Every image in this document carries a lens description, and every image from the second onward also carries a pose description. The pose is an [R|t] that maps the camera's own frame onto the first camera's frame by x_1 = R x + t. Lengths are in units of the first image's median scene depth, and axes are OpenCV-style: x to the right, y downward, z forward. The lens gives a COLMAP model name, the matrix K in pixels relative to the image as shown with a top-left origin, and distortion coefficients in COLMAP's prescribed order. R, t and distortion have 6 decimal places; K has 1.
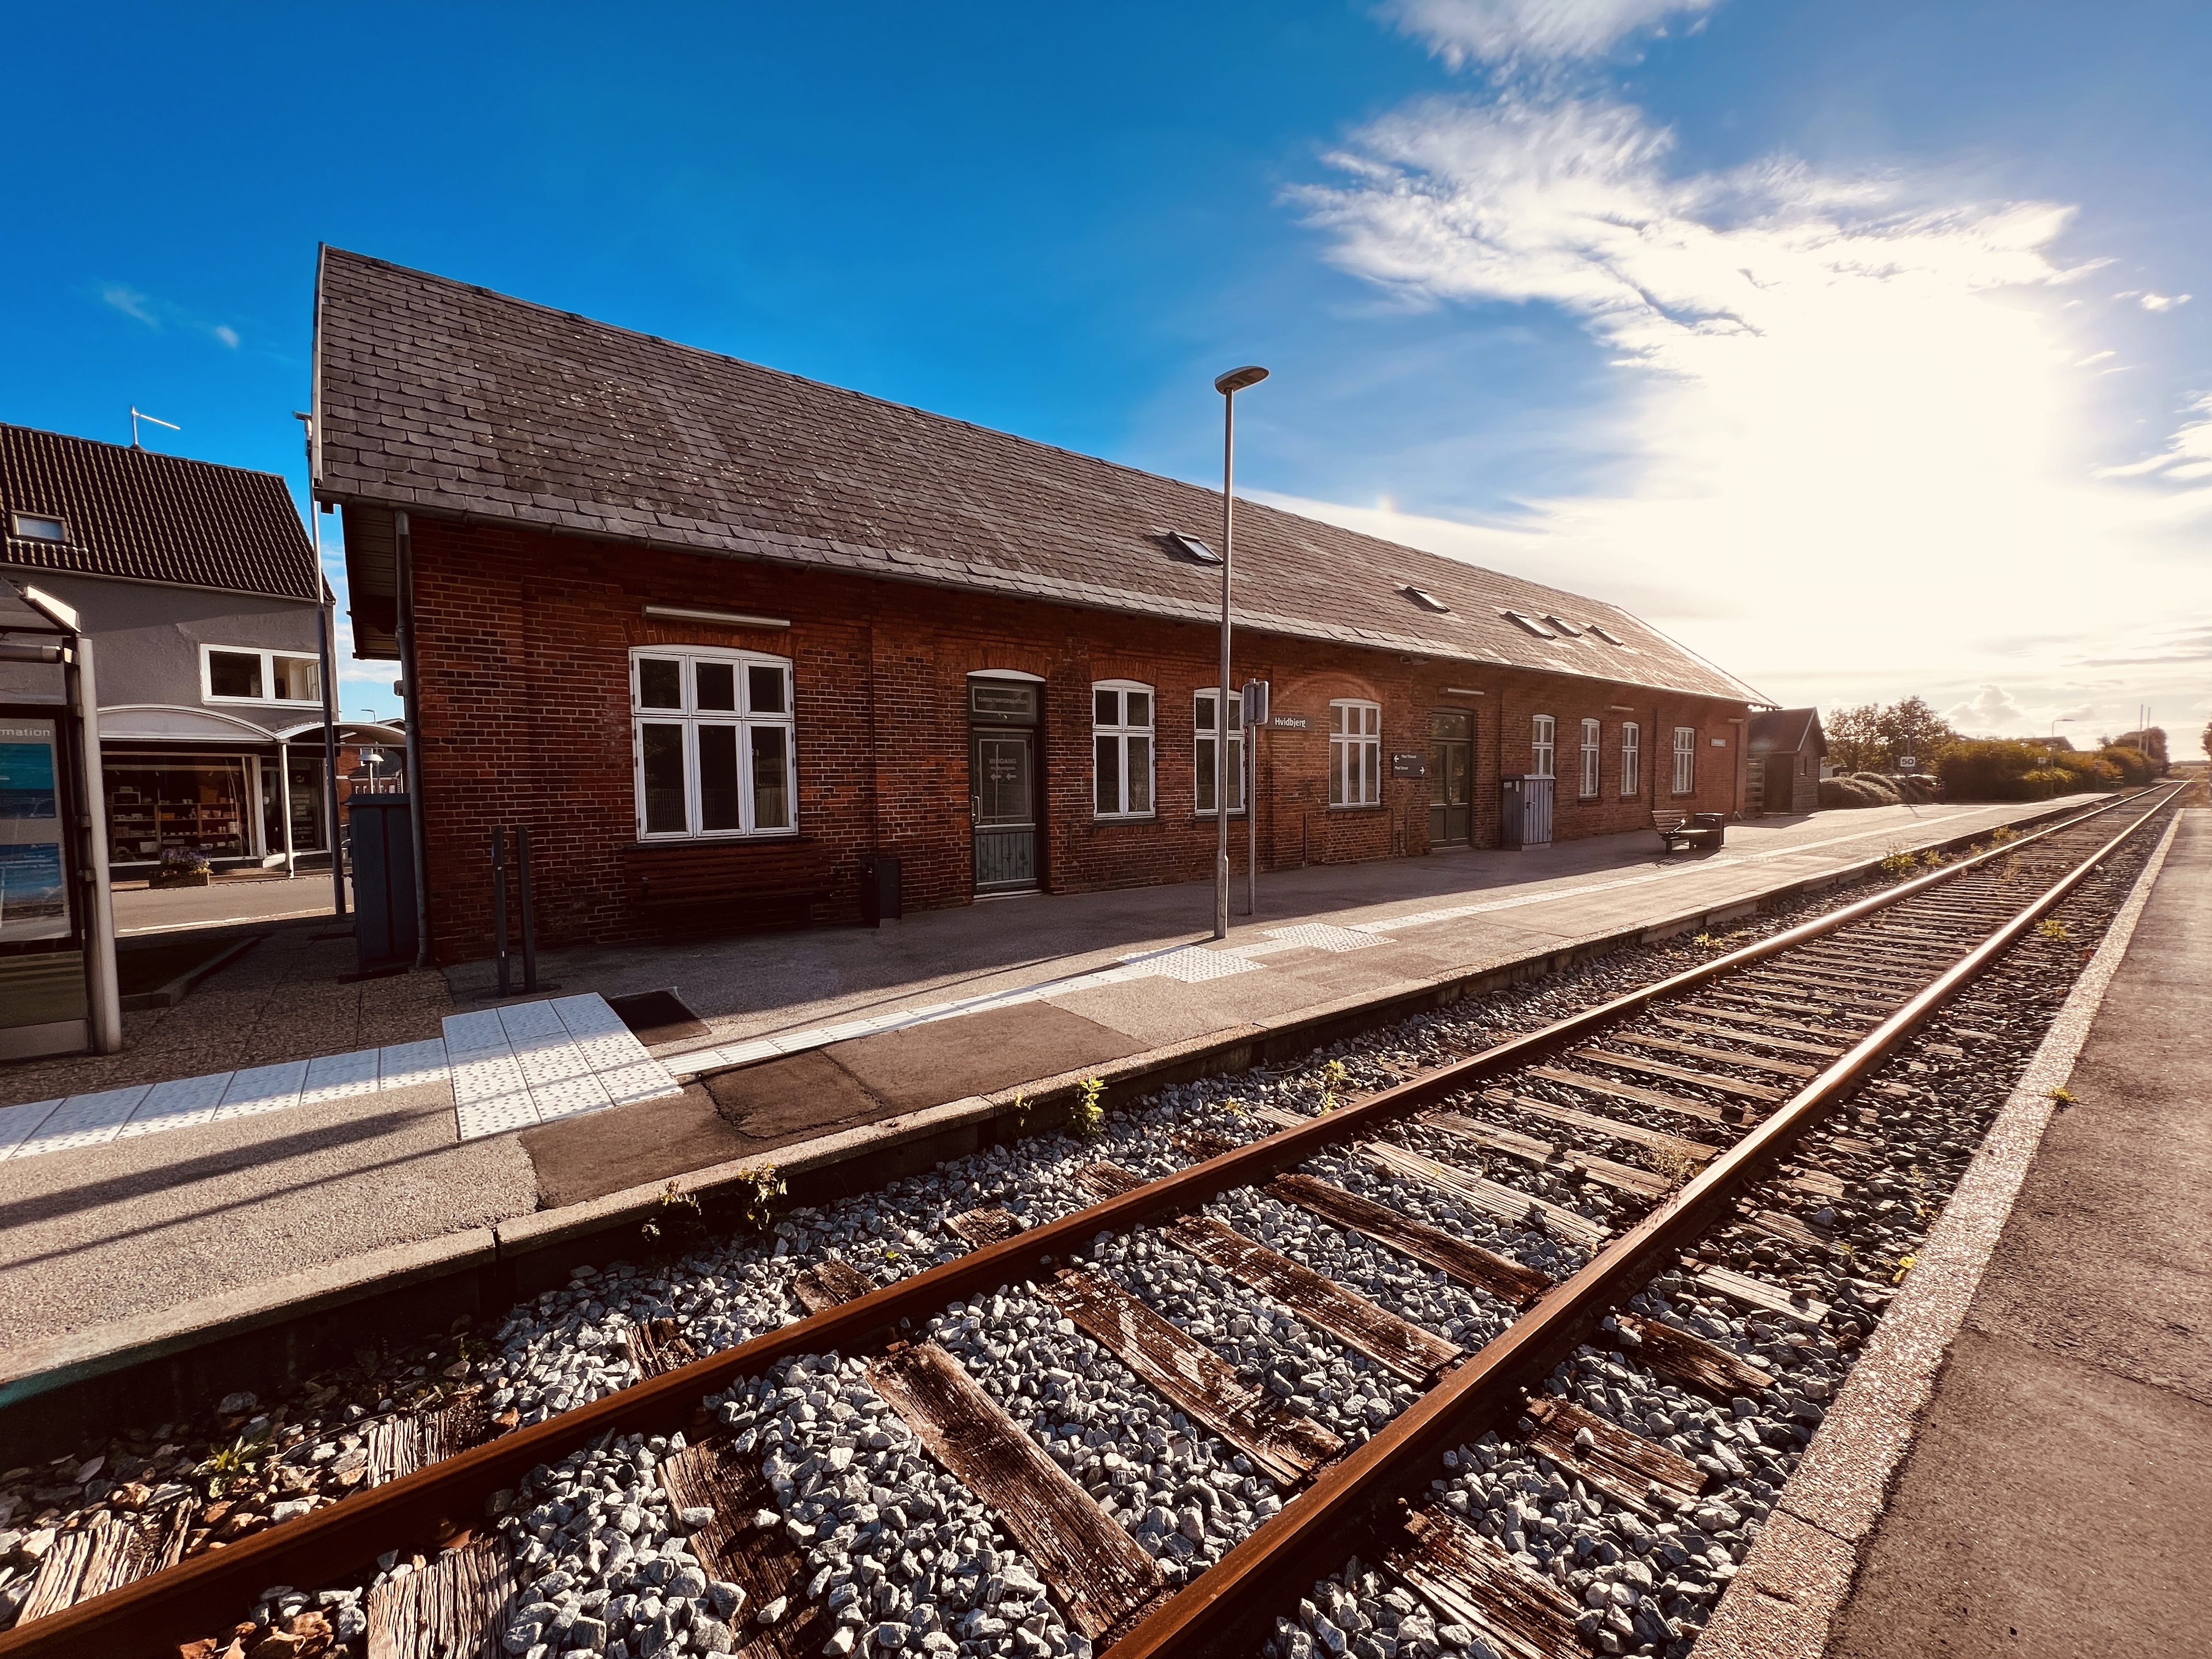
lens RADIAL K [[889.9, 0, 1106.0], [0, 889.9, 829.5], [0, 0, 1]] dist [-0.001744, 0.000476]
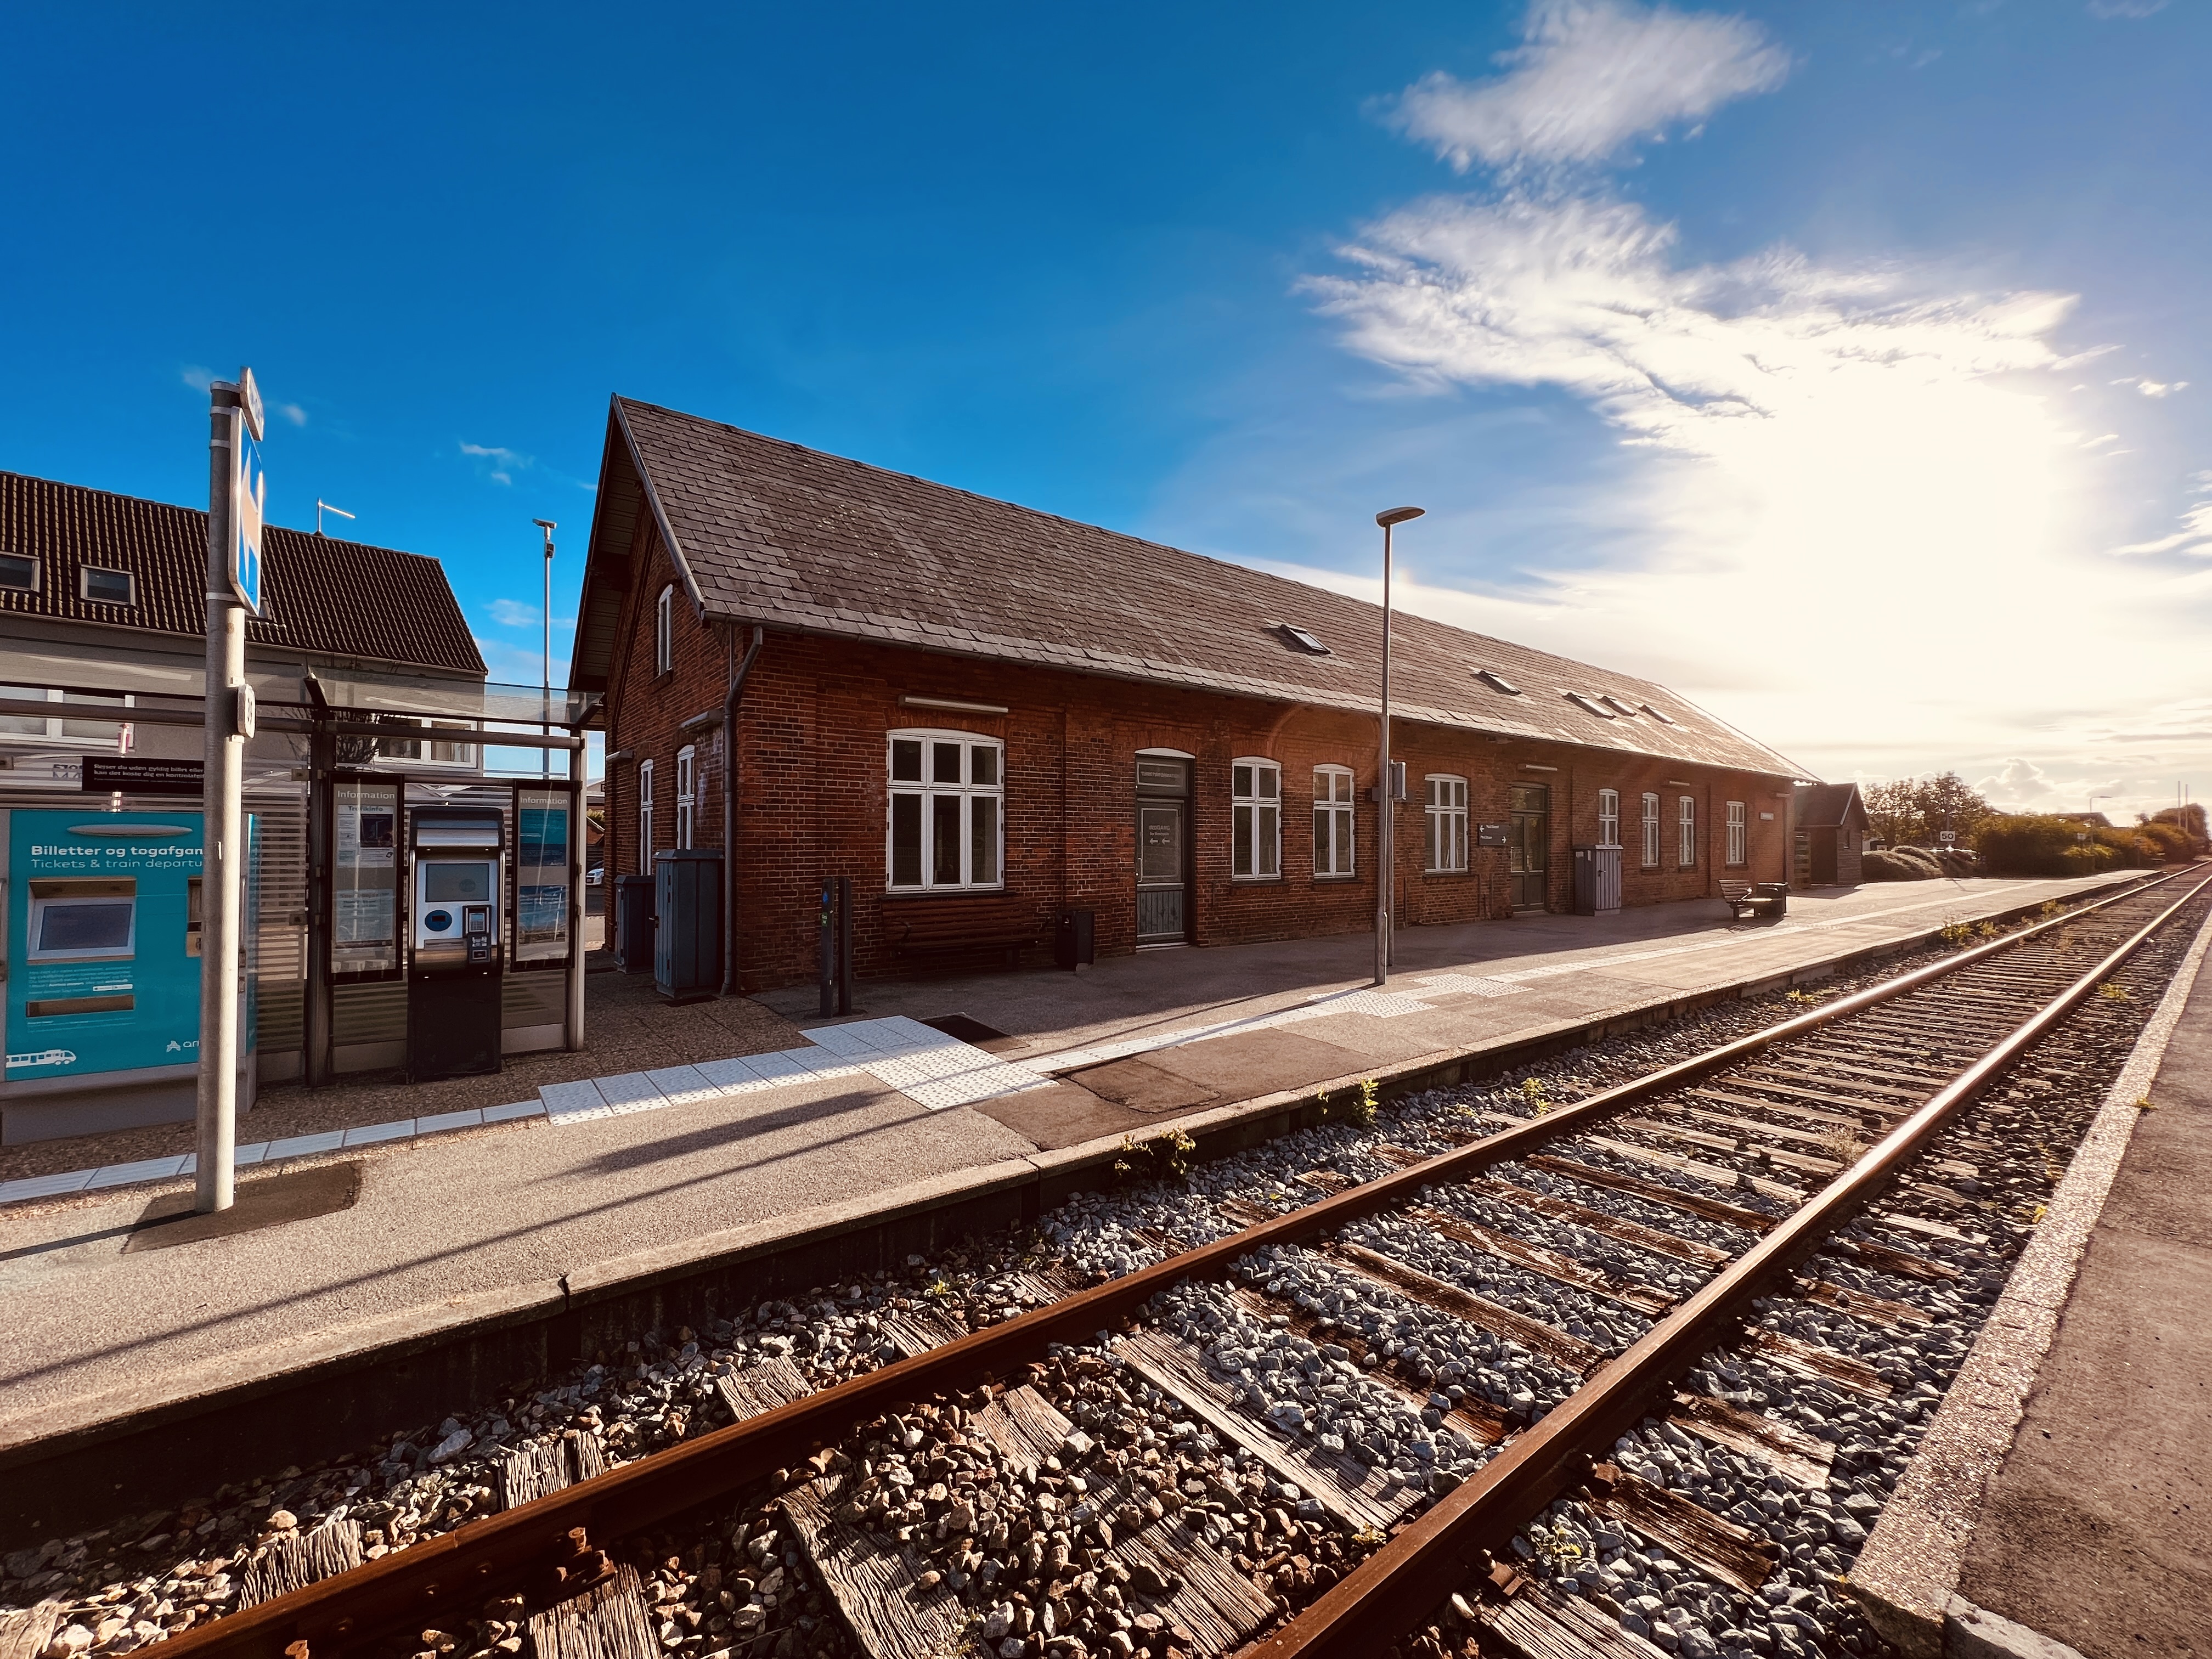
lens RADIAL K [[889.9, 0, 1106.0], [0, 889.9, 829.5], [0, 0, 1]] dist [0.000631, -0.000147]
pose [[0.999729, 0.013133, -0.019235, -0.240719], [-0.014453, 0.997430, -0.070170, 0.009268], [0.018264, 0.070429, 0.997350, -0.201314]]
